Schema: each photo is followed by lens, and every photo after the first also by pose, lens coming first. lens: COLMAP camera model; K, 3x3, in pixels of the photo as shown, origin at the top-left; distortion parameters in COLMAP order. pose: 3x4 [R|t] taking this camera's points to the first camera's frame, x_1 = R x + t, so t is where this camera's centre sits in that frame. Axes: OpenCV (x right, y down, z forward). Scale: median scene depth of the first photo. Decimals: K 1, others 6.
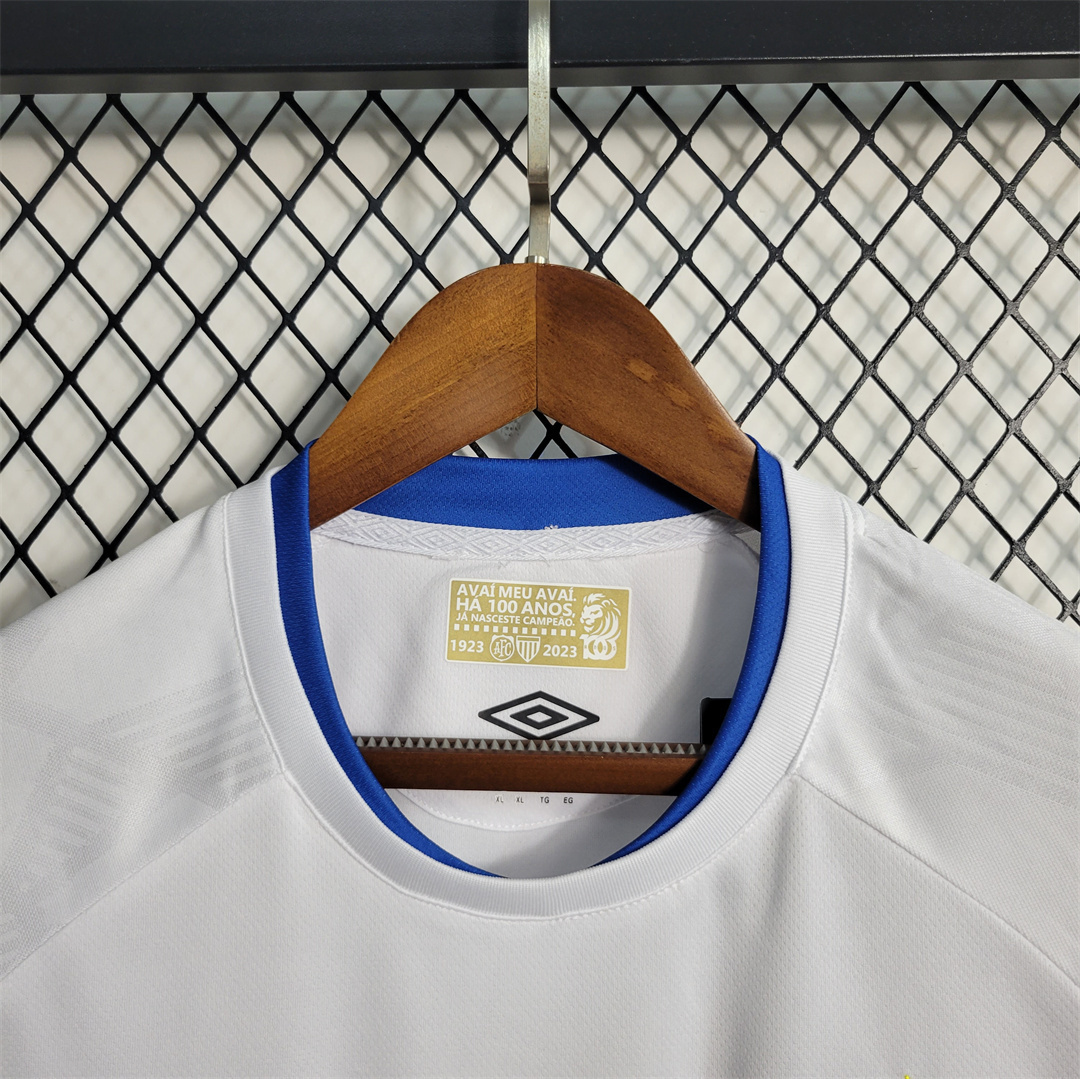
lens RADIAL K [[5551.5, 0, 540.6], [0, 5551.5, 522.0], [0, 0, 1]] dist [2.904572, 0.000000]
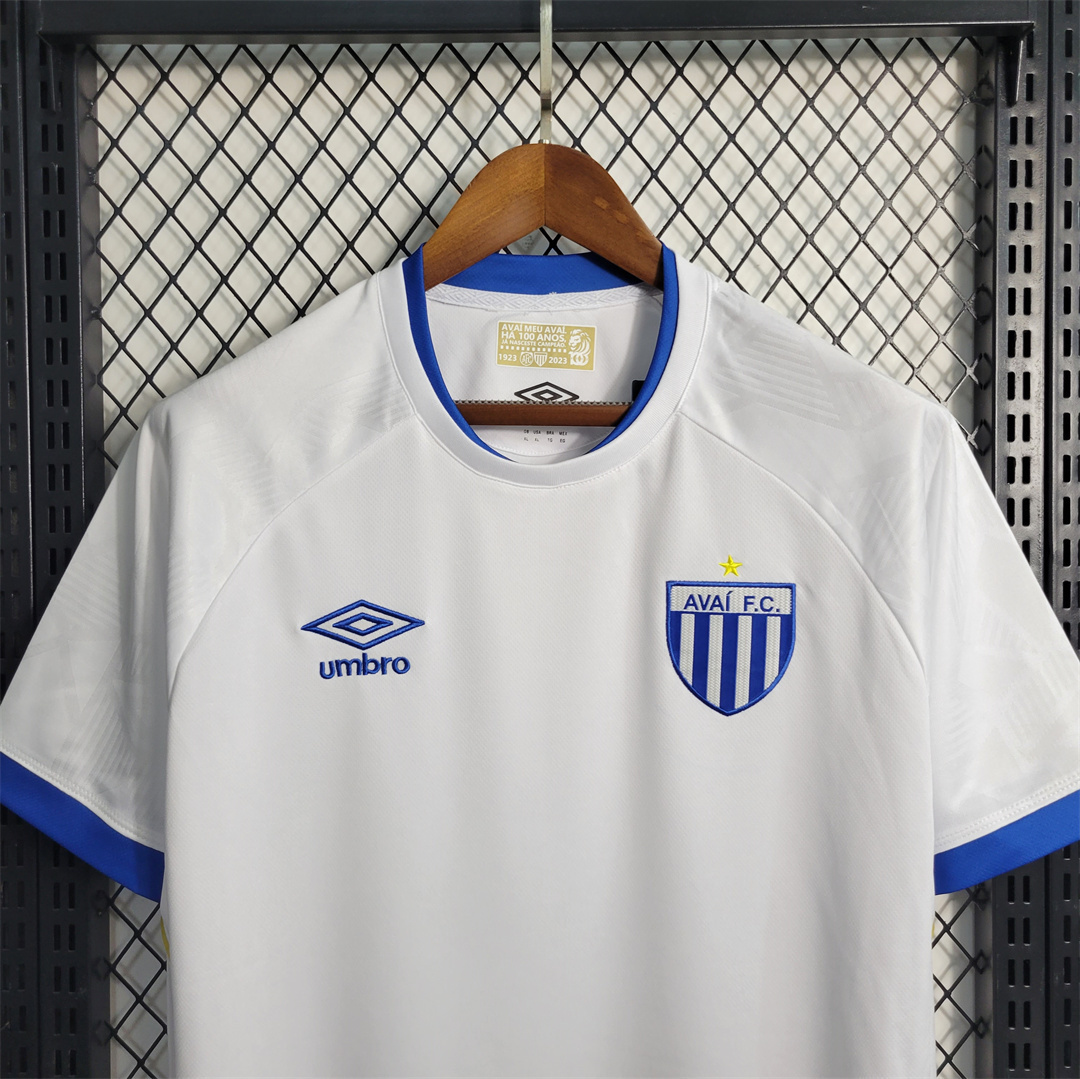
lens RADIAL K [[5551.5, 0, 557.5], [0, 5551.5, 600.5], [0, 0, 1]] dist [2.904572, 0.000000]
pose [[0.999978, -0.000529, 0.006652, -0.008970], [0.000300, 0.999410, 0.034335, 0.039155], [-0.006666, -0.034332, 0.999388, -0.853053]]
